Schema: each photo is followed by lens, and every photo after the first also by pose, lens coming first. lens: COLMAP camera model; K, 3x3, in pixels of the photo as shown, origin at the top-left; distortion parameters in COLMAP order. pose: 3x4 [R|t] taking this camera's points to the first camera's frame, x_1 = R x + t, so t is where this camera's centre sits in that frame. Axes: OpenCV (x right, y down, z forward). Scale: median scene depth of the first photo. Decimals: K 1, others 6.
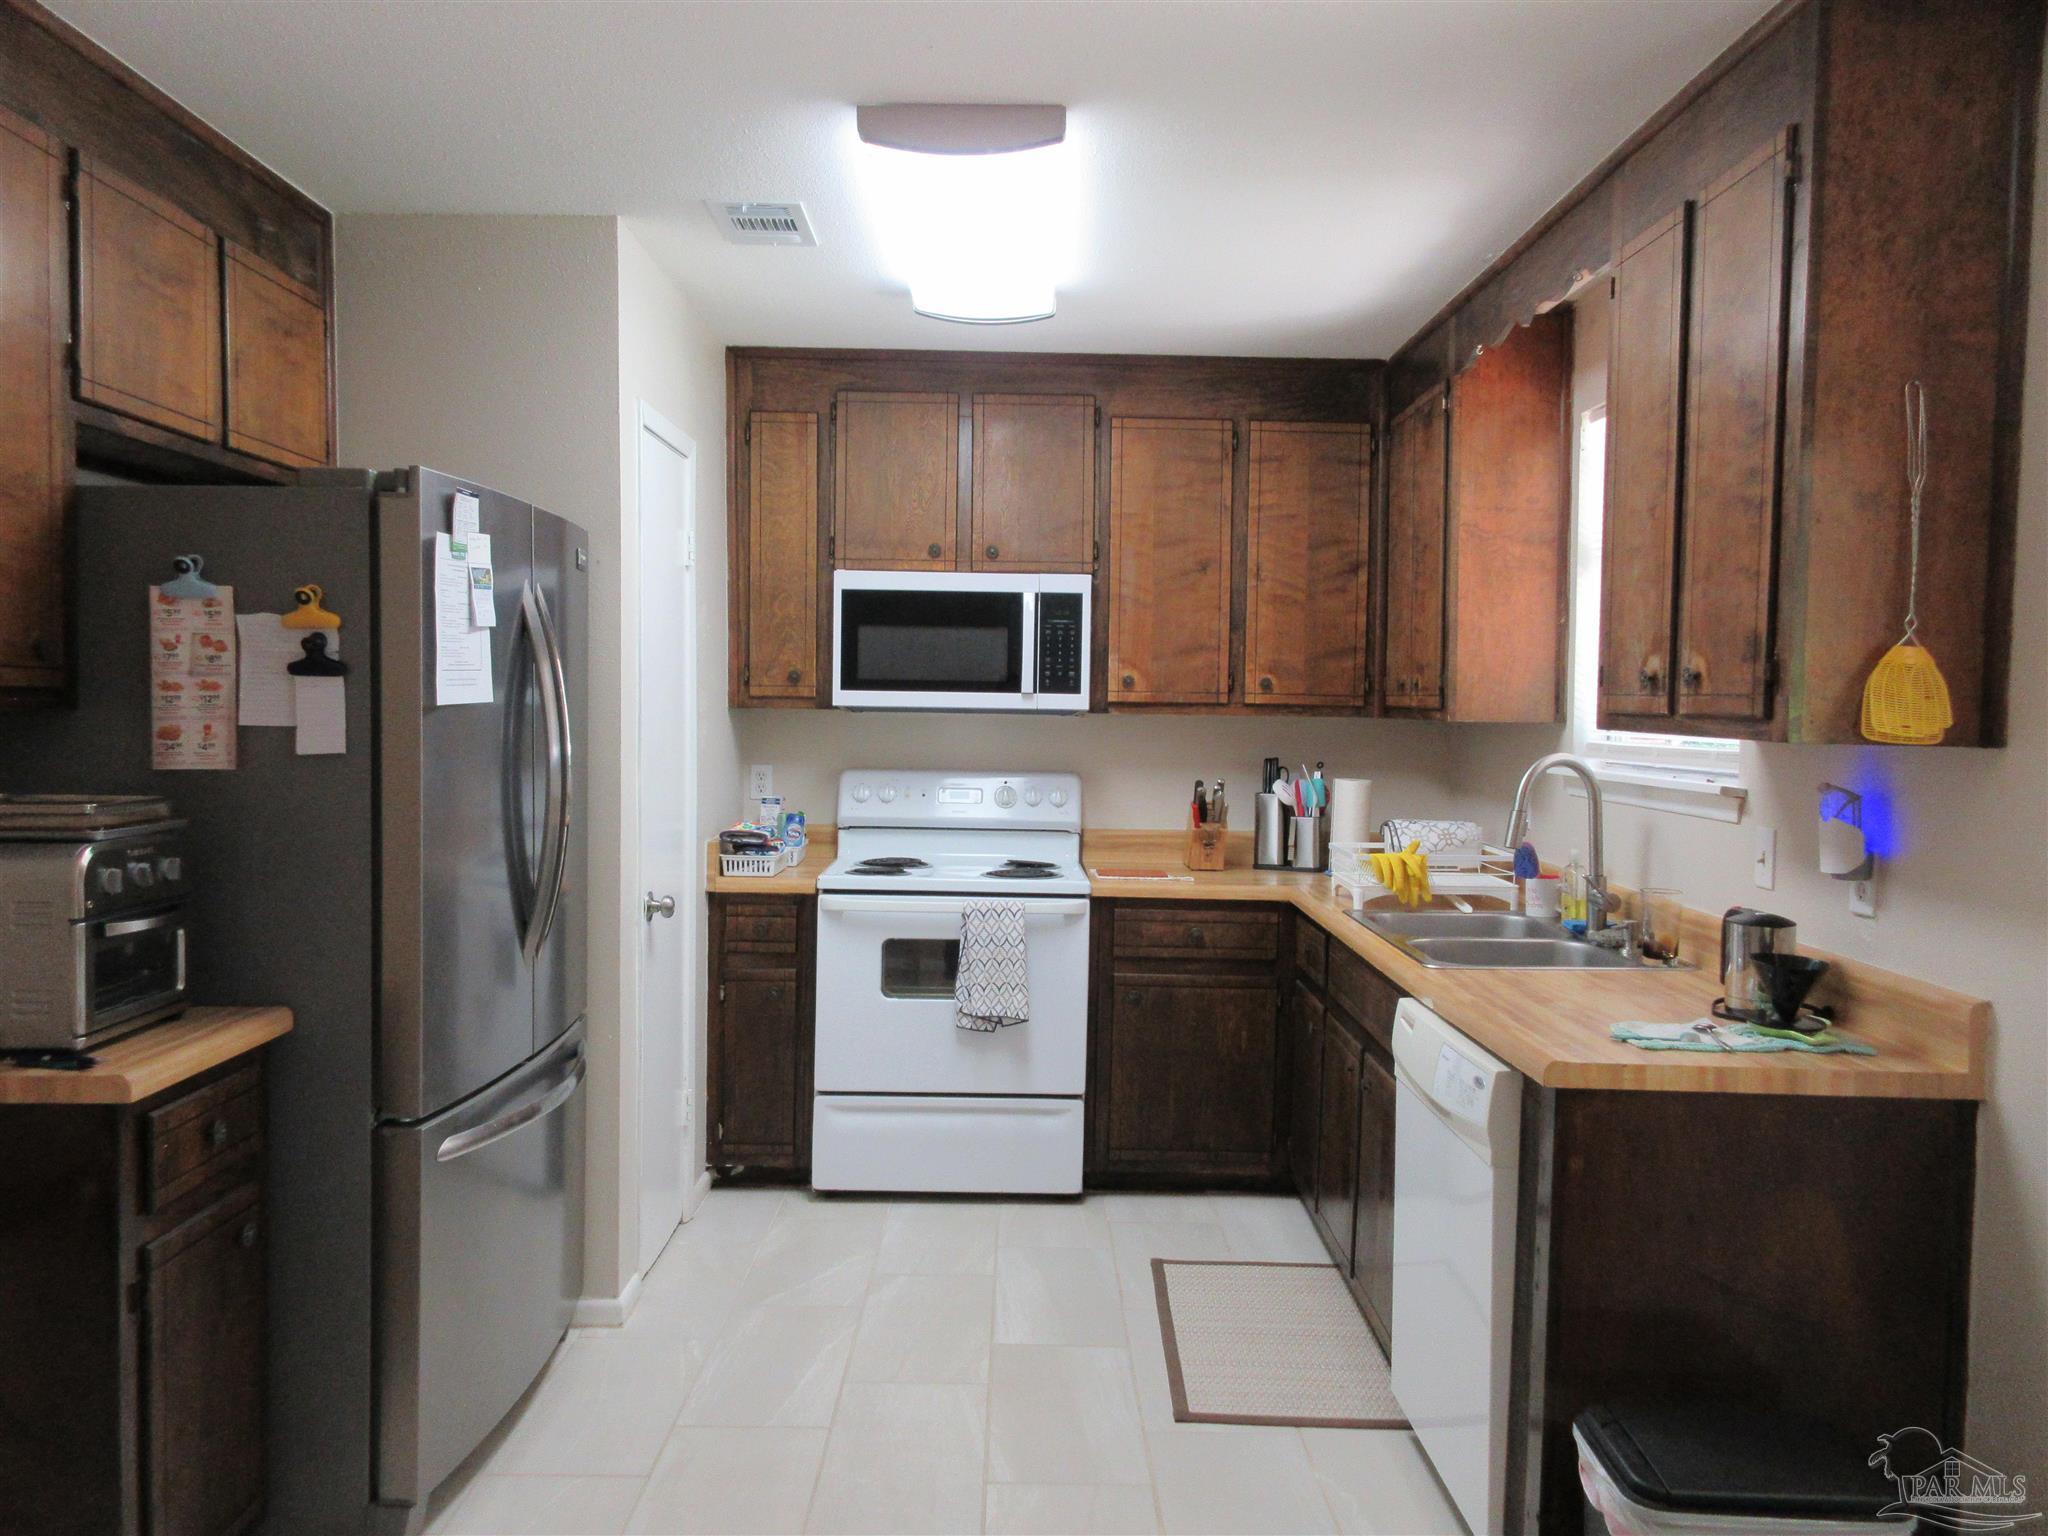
lens RADIAL K [[1518.6, 0, 1024.0], [0, 1518.6, 768.0], [0, 0, 1]] dist [0.003602, 0.000664]
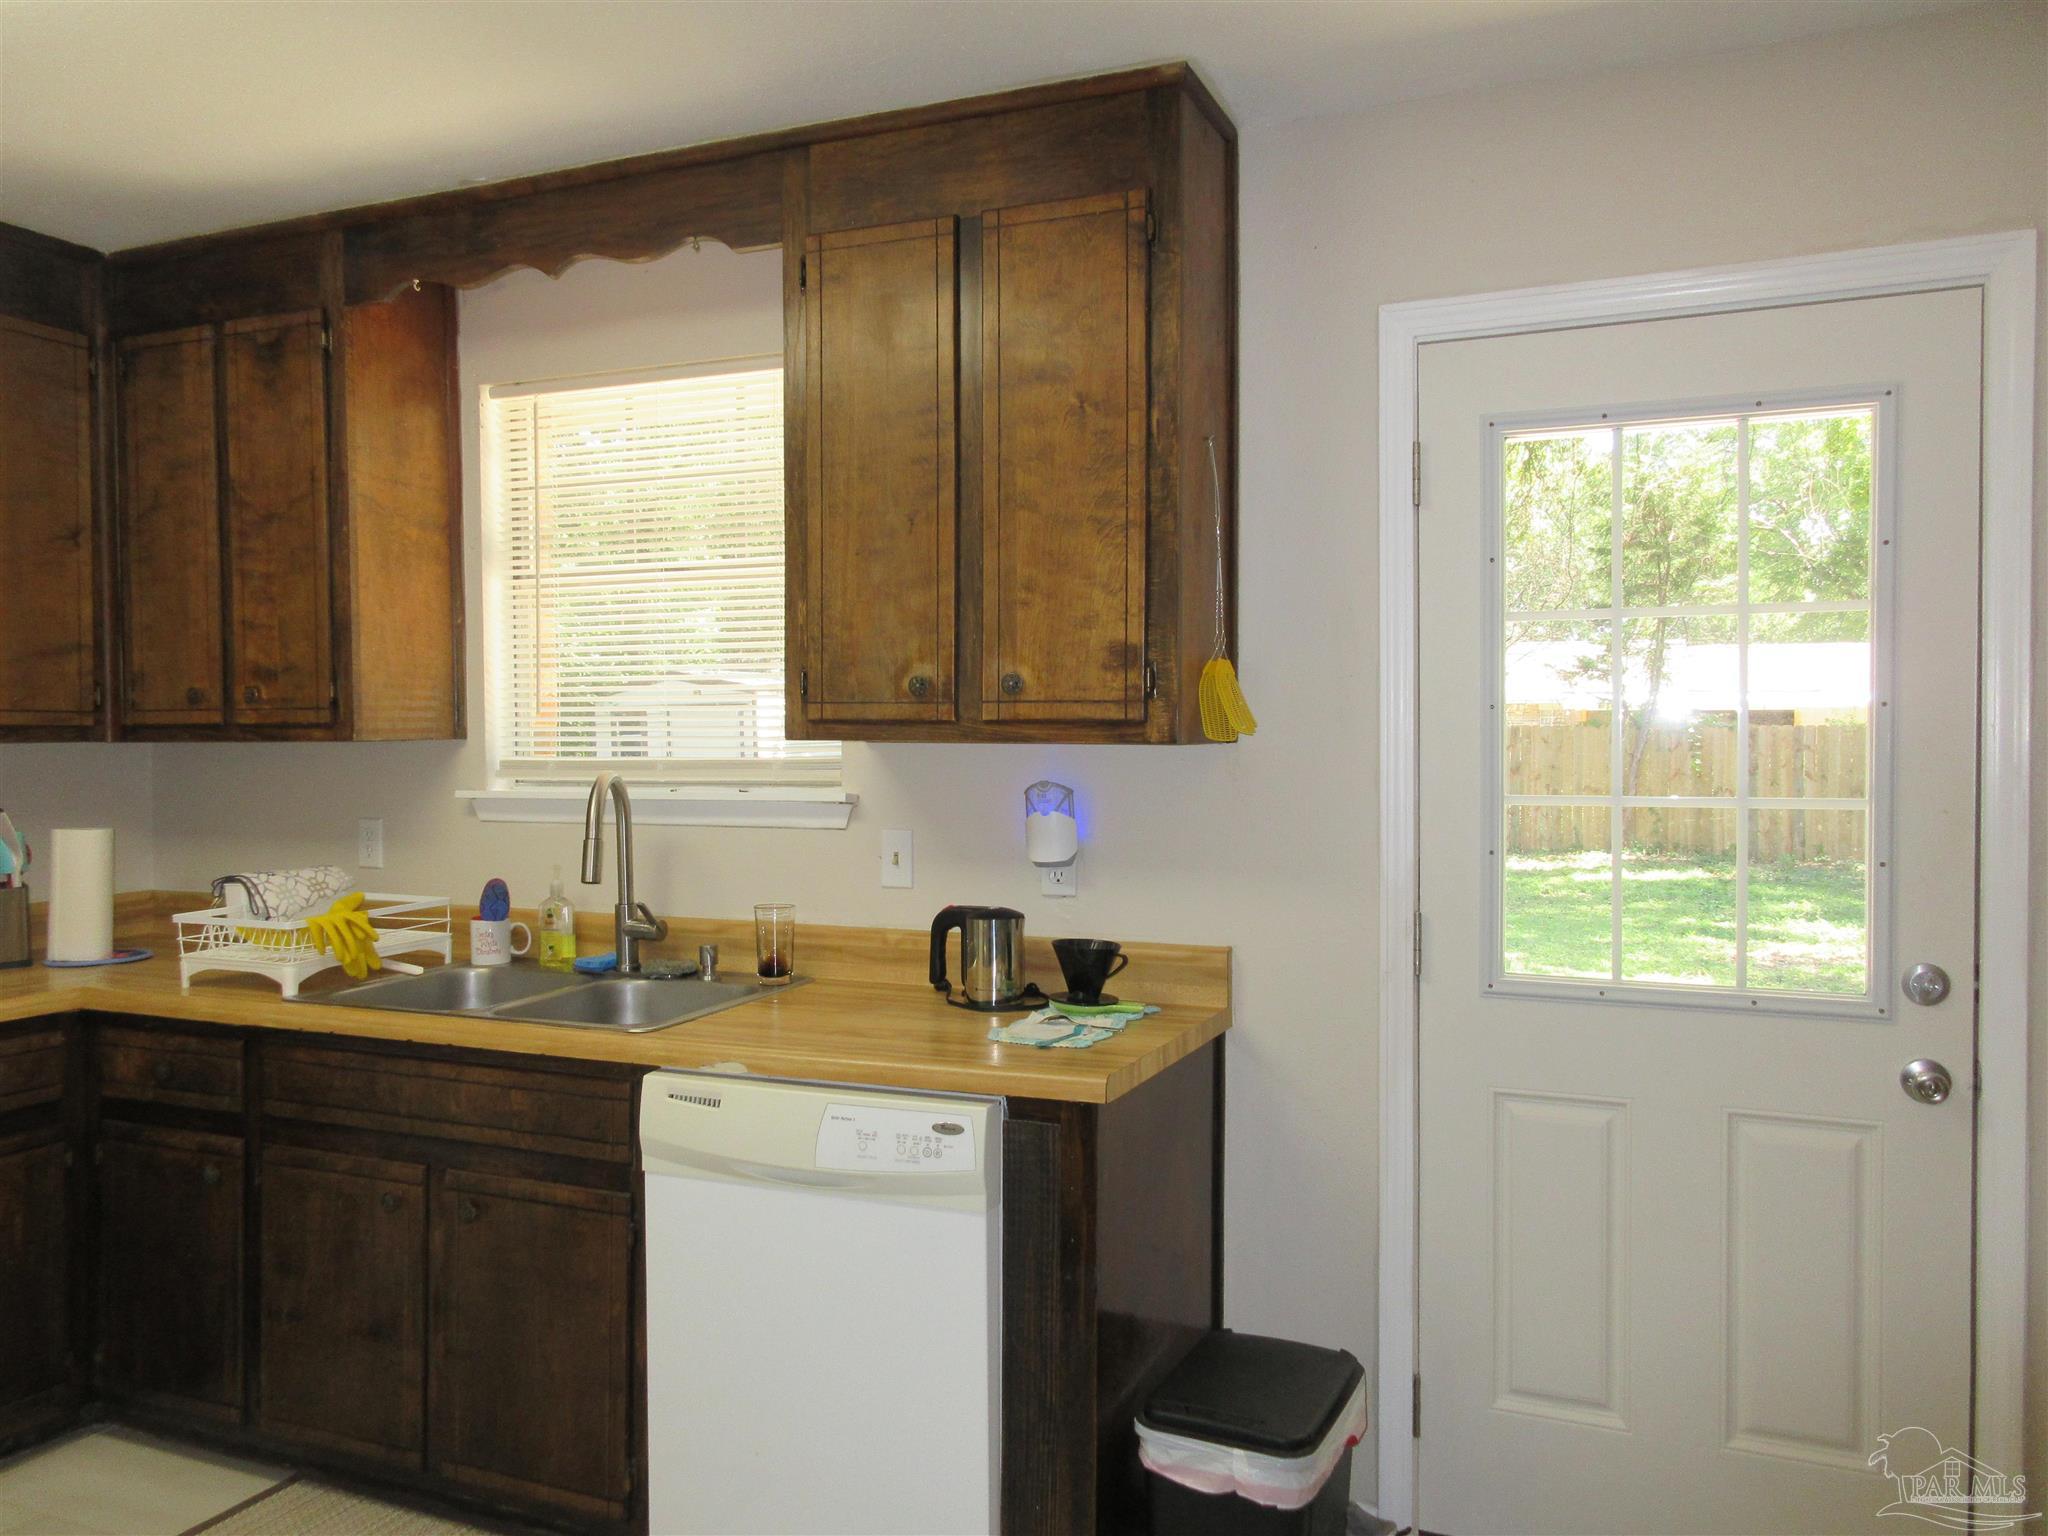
lens RADIAL K [[1544.2, 0, 1024.0], [0, 1544.2, 768.0], [0, 0, 1]] dist [0.000666, 0.002882]
pose [[0.401292, -0.045739, 0.914808, -0.322407], [0.054329, 0.998183, 0.026075, -0.018808], [-0.914338, 0.039237, 0.403047, 0.355042]]
